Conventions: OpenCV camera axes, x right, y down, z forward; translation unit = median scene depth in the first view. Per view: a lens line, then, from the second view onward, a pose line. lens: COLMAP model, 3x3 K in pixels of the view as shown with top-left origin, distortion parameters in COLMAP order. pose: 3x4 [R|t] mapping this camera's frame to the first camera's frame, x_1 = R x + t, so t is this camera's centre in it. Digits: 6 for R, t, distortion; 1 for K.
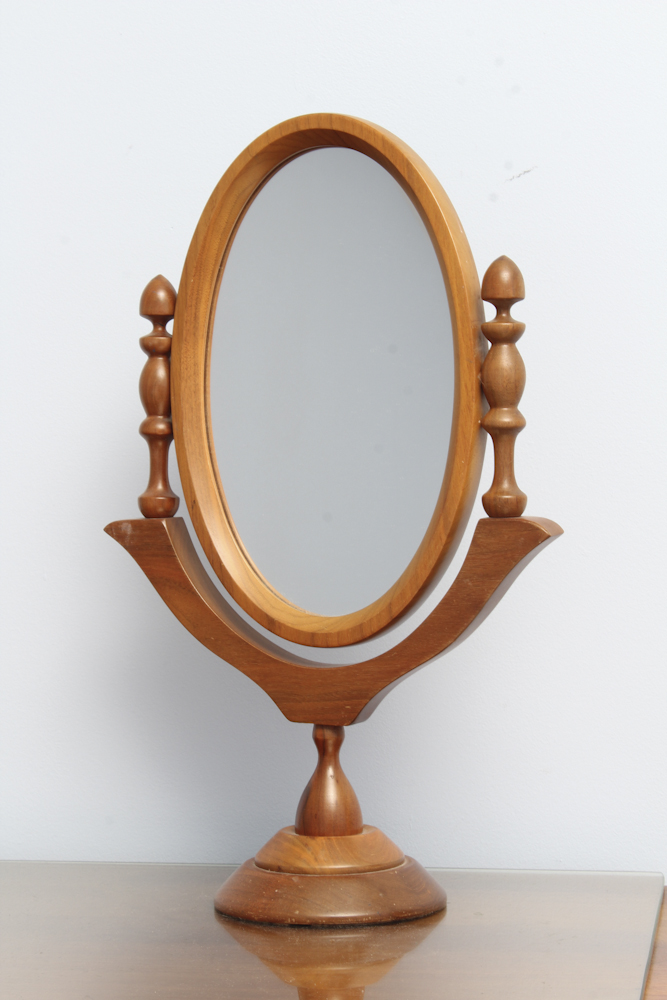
lens RADIAL K [[2519.5, 0, 333.8], [0, 2519.5, 500.2], [0, 0, 1]] dist [0.142990, 0.000000]
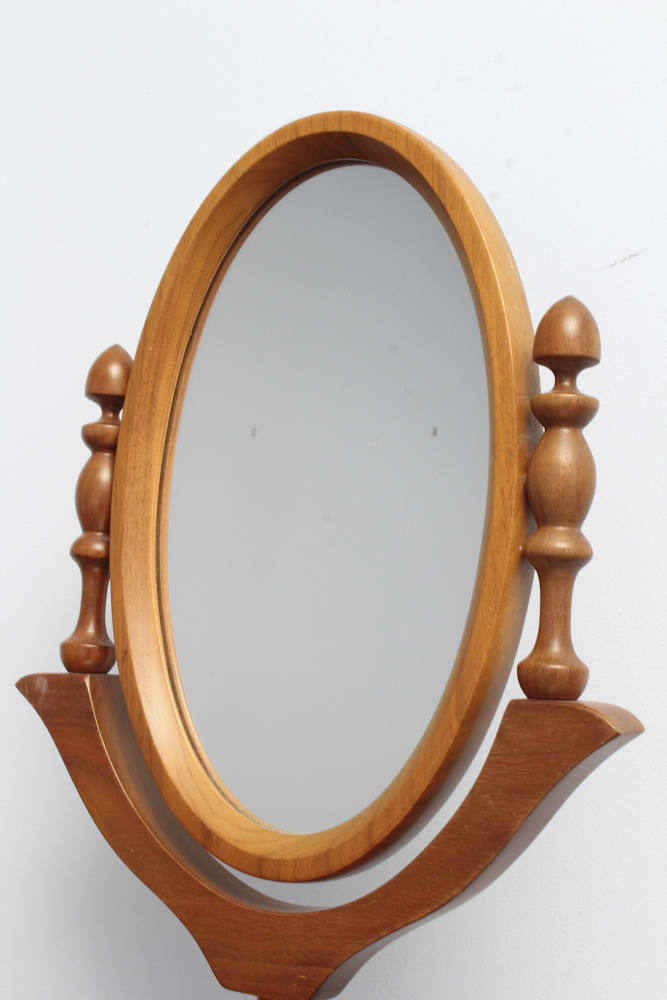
lens RADIAL K [[1635.0, 0, 333.1], [0, 1635.0, 498.1], [0, 0, 1]] dist [-0.002689, 0.000000]
pose [[0.987979, 0.052260, -0.145486, 0.068793], [-0.071122, 0.989269, -0.127626, 0.012562], [0.137255, 0.136439, 0.981094, 0.567416]]
